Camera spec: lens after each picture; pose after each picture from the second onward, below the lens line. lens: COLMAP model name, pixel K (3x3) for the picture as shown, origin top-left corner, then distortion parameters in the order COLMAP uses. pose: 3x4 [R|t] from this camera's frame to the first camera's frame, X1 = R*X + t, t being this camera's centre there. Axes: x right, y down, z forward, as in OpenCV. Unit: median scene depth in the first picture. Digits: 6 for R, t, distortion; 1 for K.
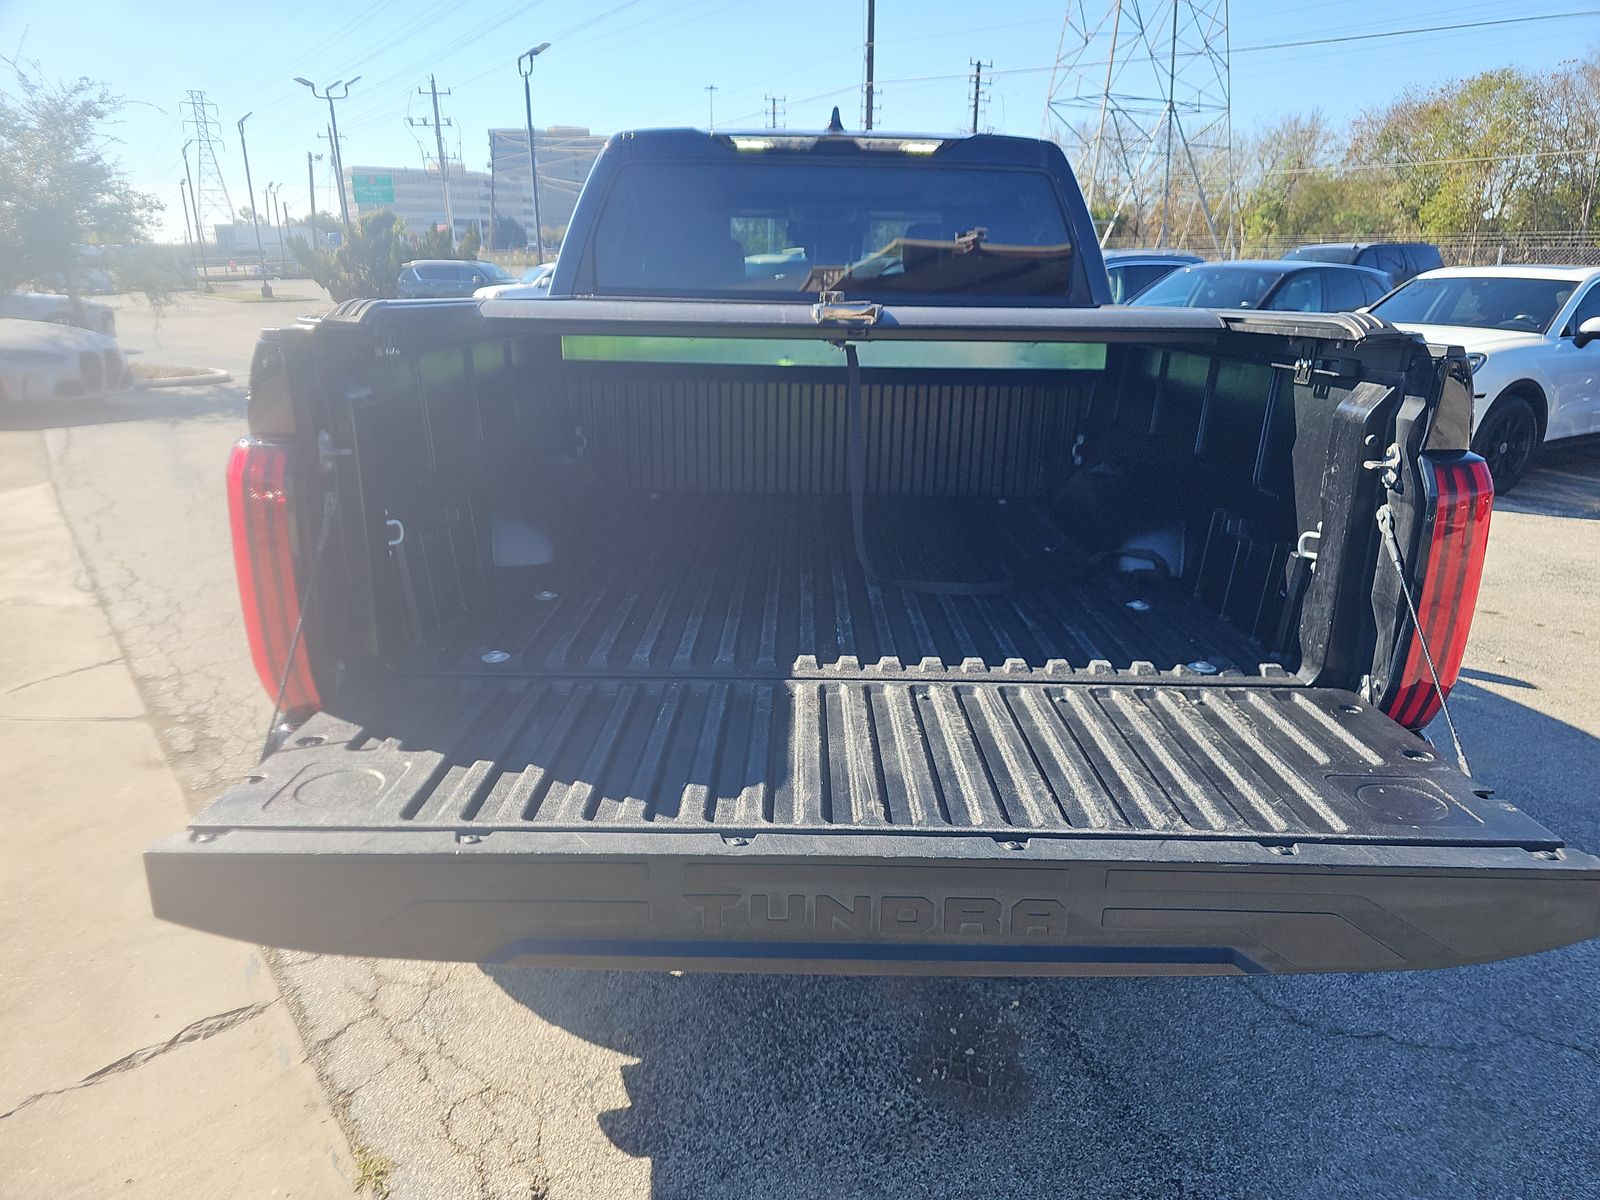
lens RADIAL K [[1074.9, 0, 797.9], [0, 1074.9, 618.7], [0, 0, 1]] dist [0.038305, -0.029936]
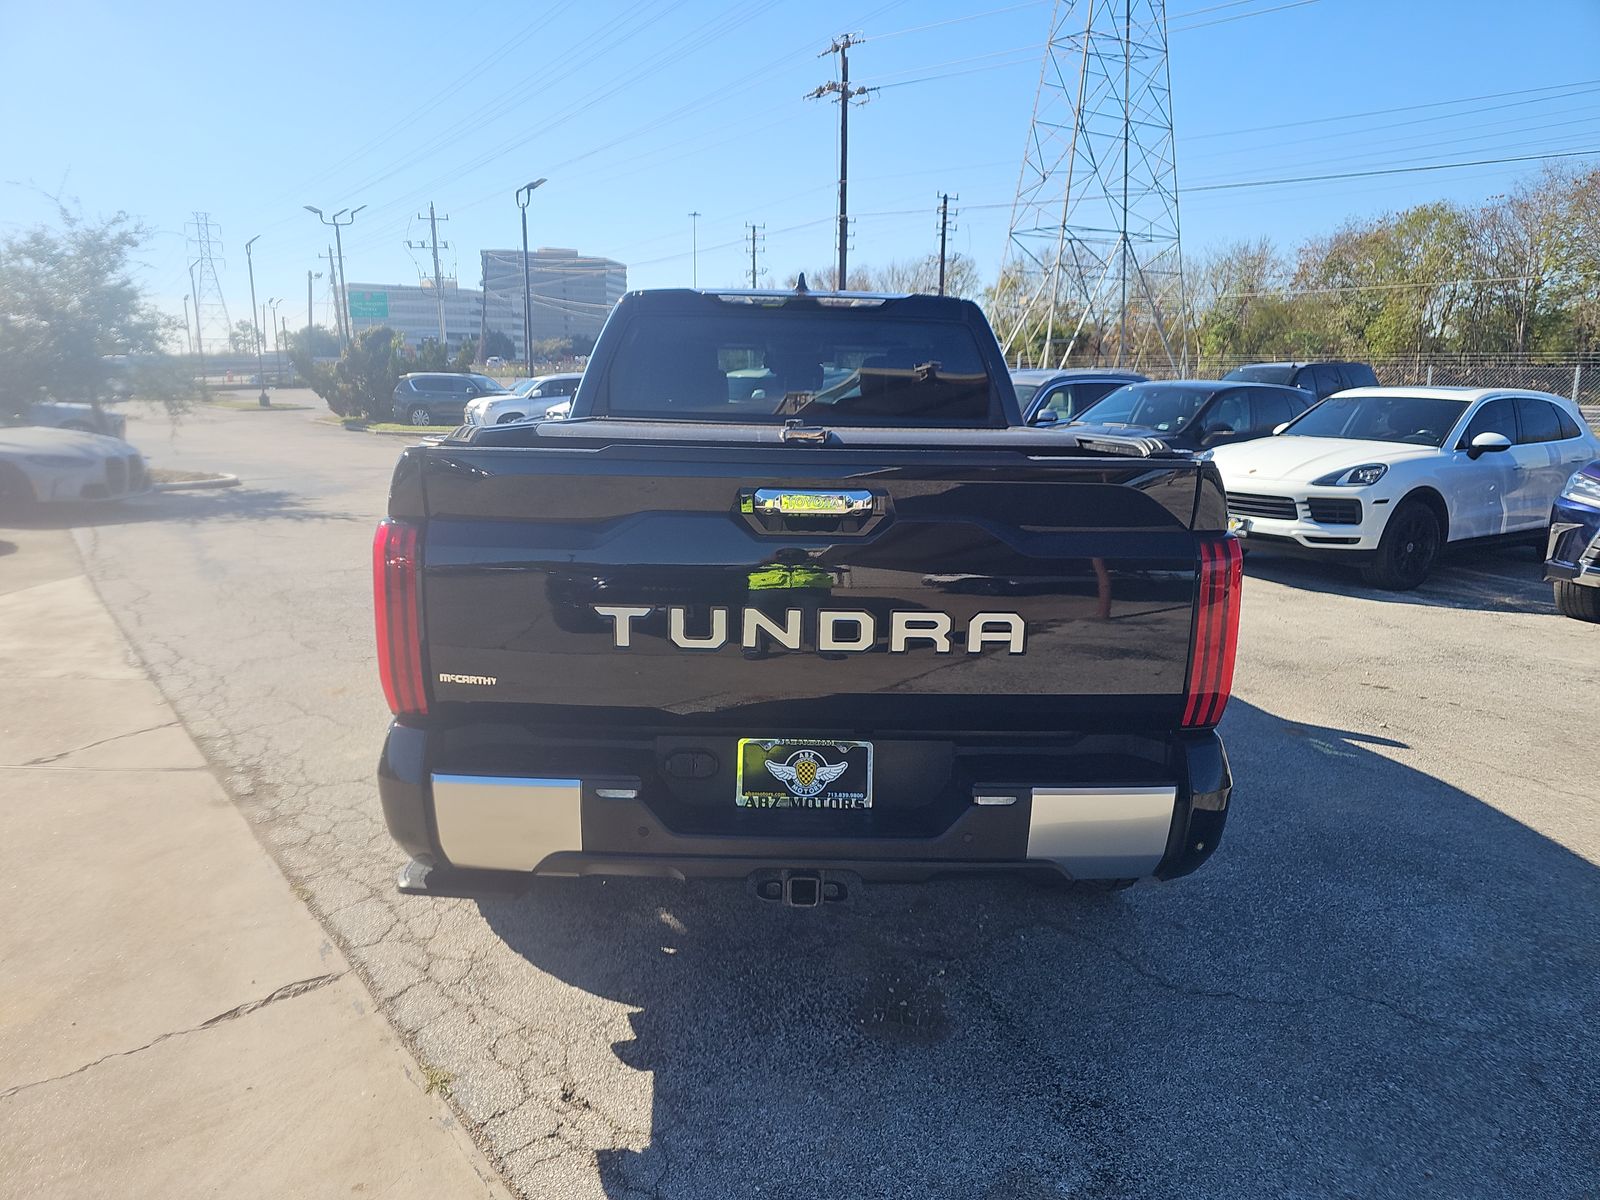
lens RADIAL K [[1070.8, 0, 788.3], [0, 1070.8, 598.4], [0, 0, 1]] dist [0.052802, -0.046802]
pose [[0.999932, 0.002405, 0.011428, 0.003055], [-0.001099, 0.993605, -0.112909, 0.025383], [-0.011626, 0.112889, 0.993540, -0.108312]]
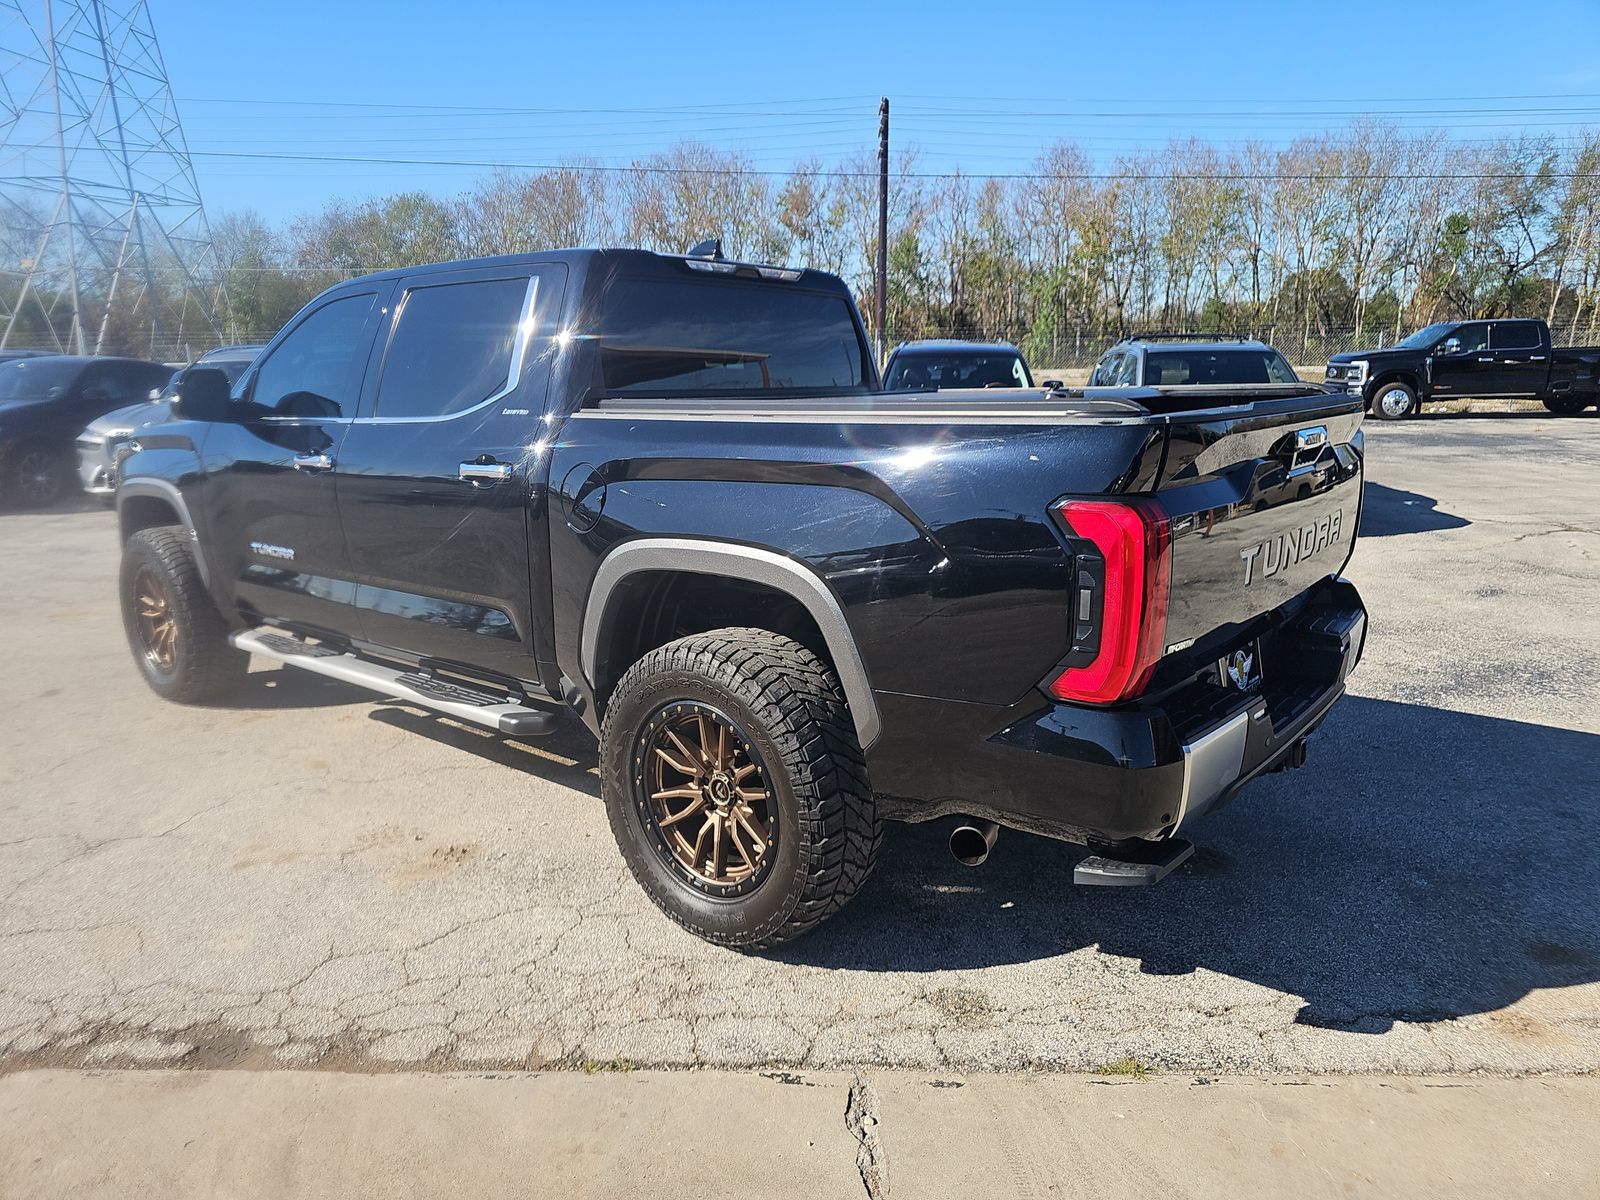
lens RADIAL K [[1062.4, 0, 796.0], [0, 1062.4, 607.5], [0, 0, 1]] dist [0.038291, -0.020749]
pose [[0.635808, -0.192424, 0.747476, -0.448567], [0.256262, 0.966119, 0.030732, -0.045226], [-0.728064, 0.172010, 0.663577, 0.110538]]
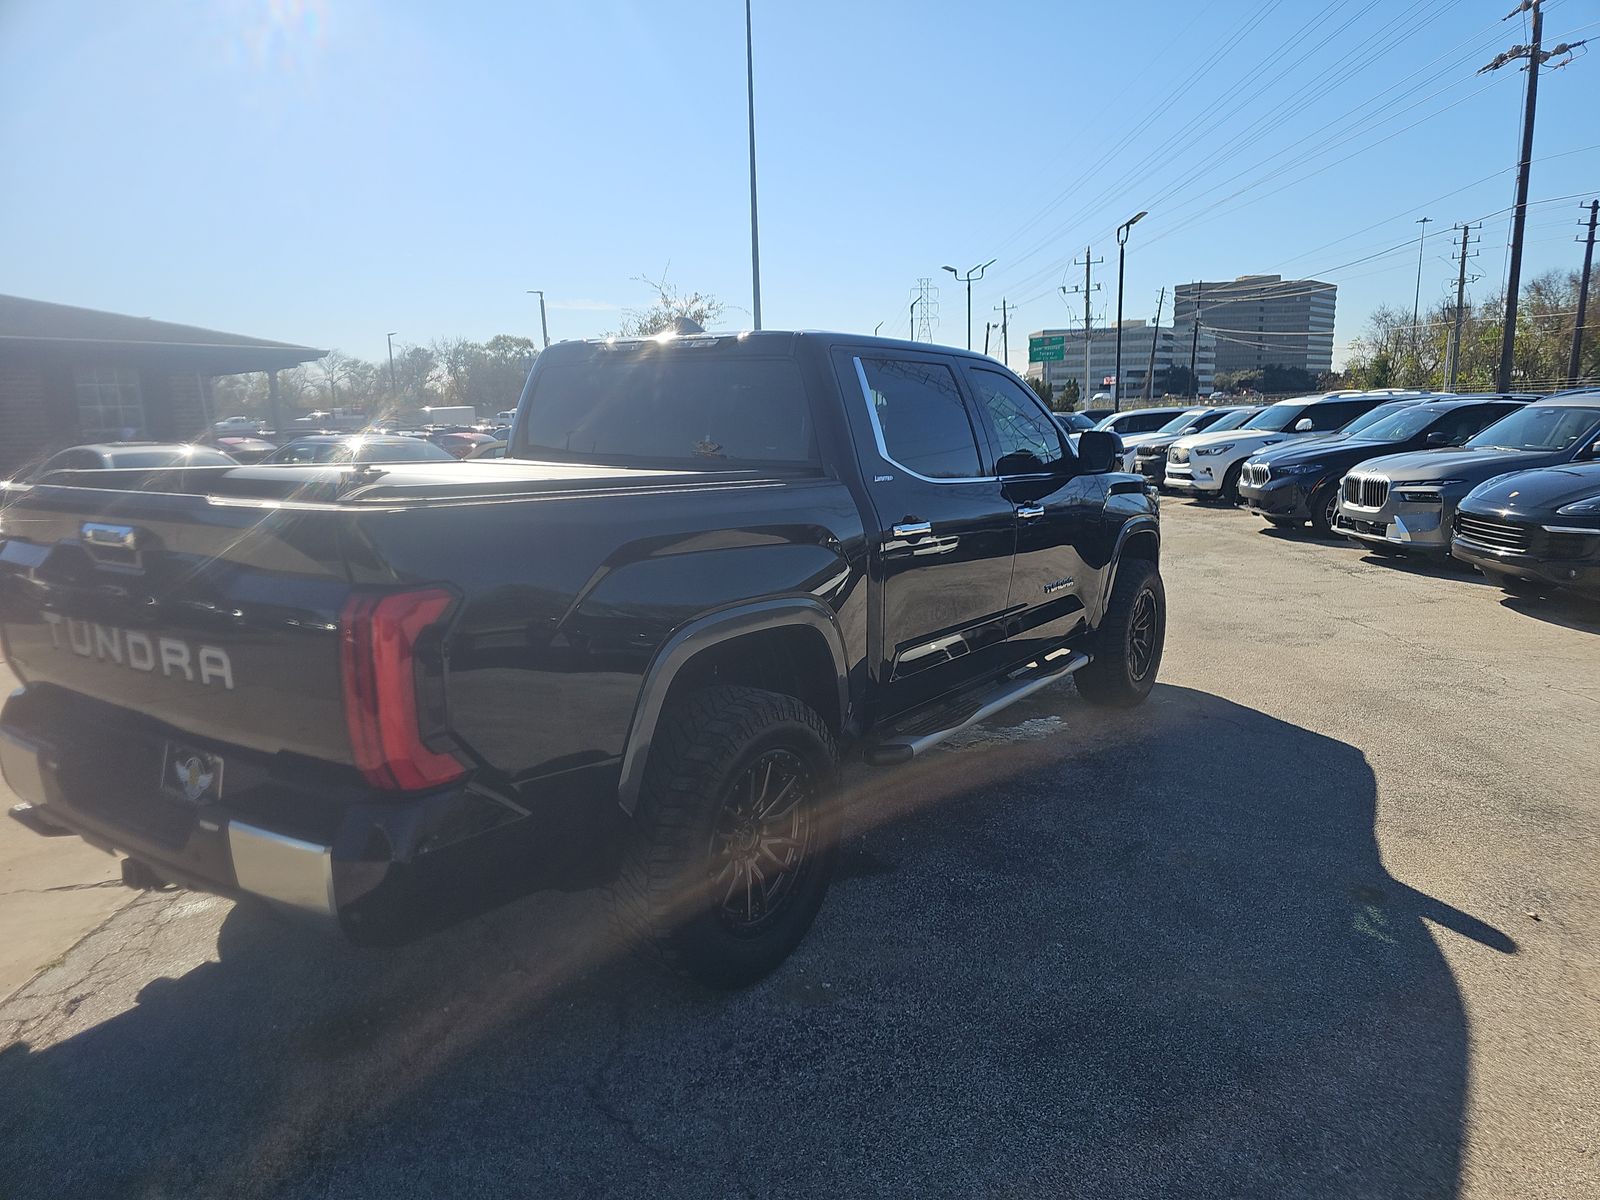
lens RADIAL K [[1062.4, 0, 796.0], [0, 1062.4, 607.5], [0, 0, 1]] dist [0.038291, -0.020749]
pose [[0.831368, 0.078603, -0.550136, 0.452562], [-0.151992, 0.984362, -0.089047, -0.021488], [0.534534, 0.157647, 0.830314, 0.040374]]
